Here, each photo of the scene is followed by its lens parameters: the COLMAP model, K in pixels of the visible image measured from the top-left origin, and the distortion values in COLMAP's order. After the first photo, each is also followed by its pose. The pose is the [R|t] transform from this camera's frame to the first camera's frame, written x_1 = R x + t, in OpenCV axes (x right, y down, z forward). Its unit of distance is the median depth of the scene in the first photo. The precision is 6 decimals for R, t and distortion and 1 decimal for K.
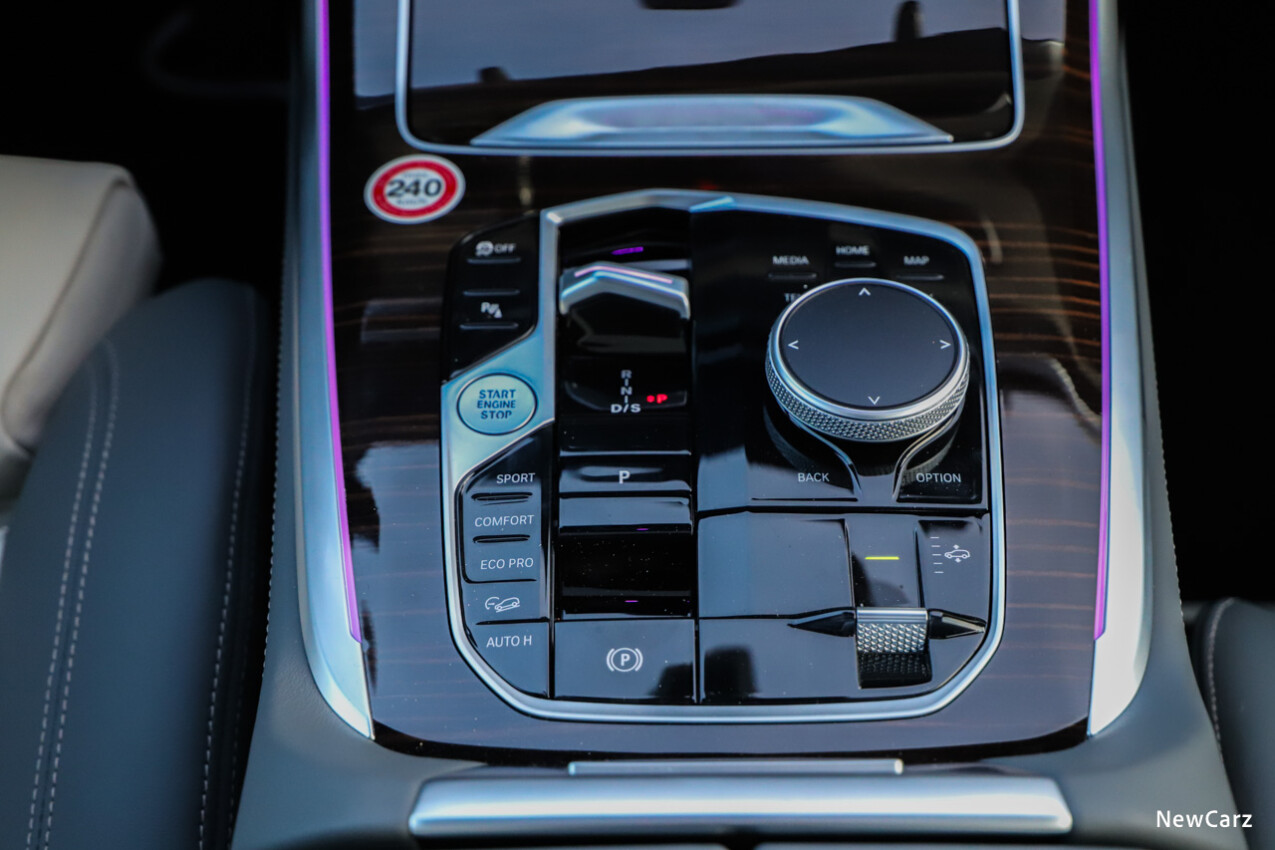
lens RADIAL K [[2073.0, 0, 637.7], [0, 2073.0, 424.3], [0, 0, 1]] dist [0.053594, 0.000000]
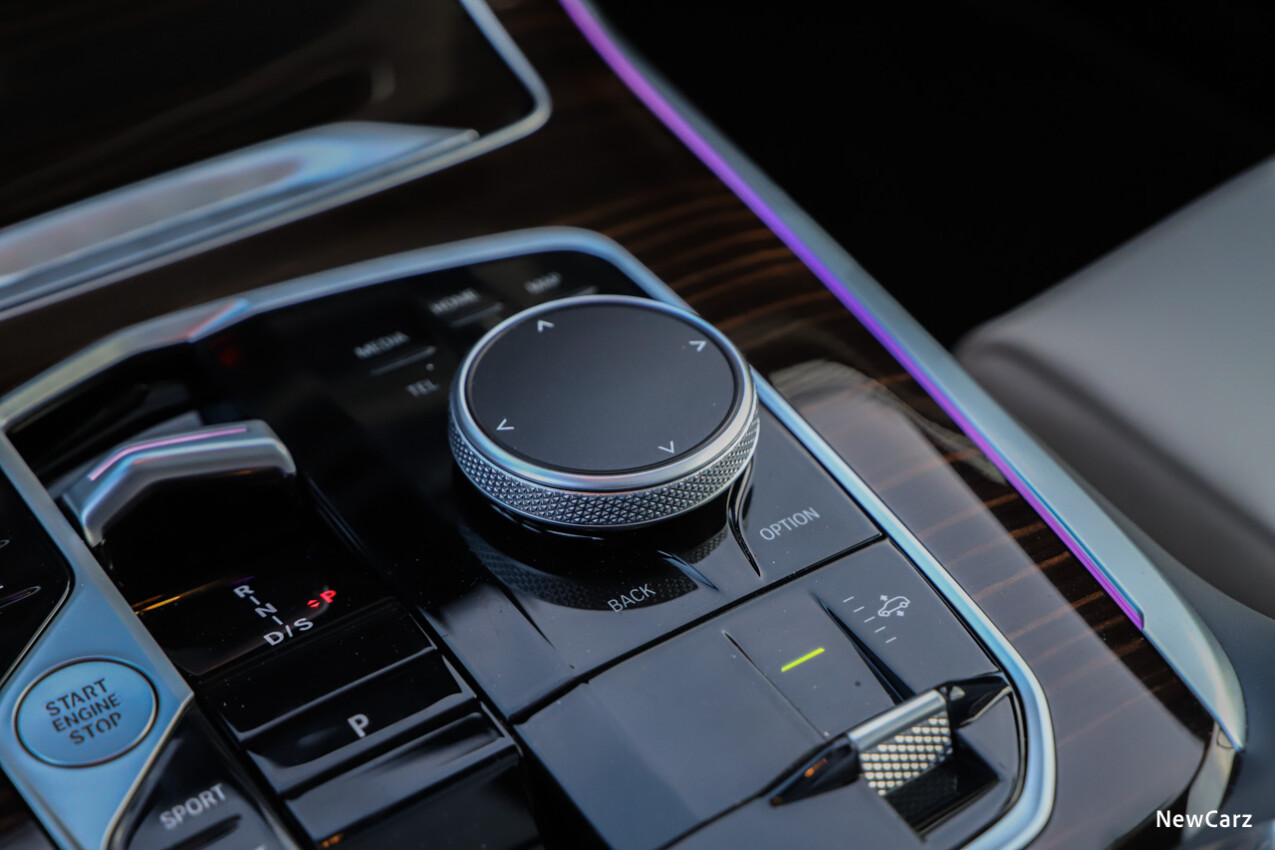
lens RADIAL K [[2139.5, 0, 638.6], [0, 2139.5, 423.5], [0, 0, 1]] dist [0.096097, 0.000000]
pose [[0.823262, -0.352531, 0.444928, -0.178837], [0.409885, 0.911416, -0.036277, 0.001601], [-0.392726, 0.212235, 0.894831, 0.386685]]
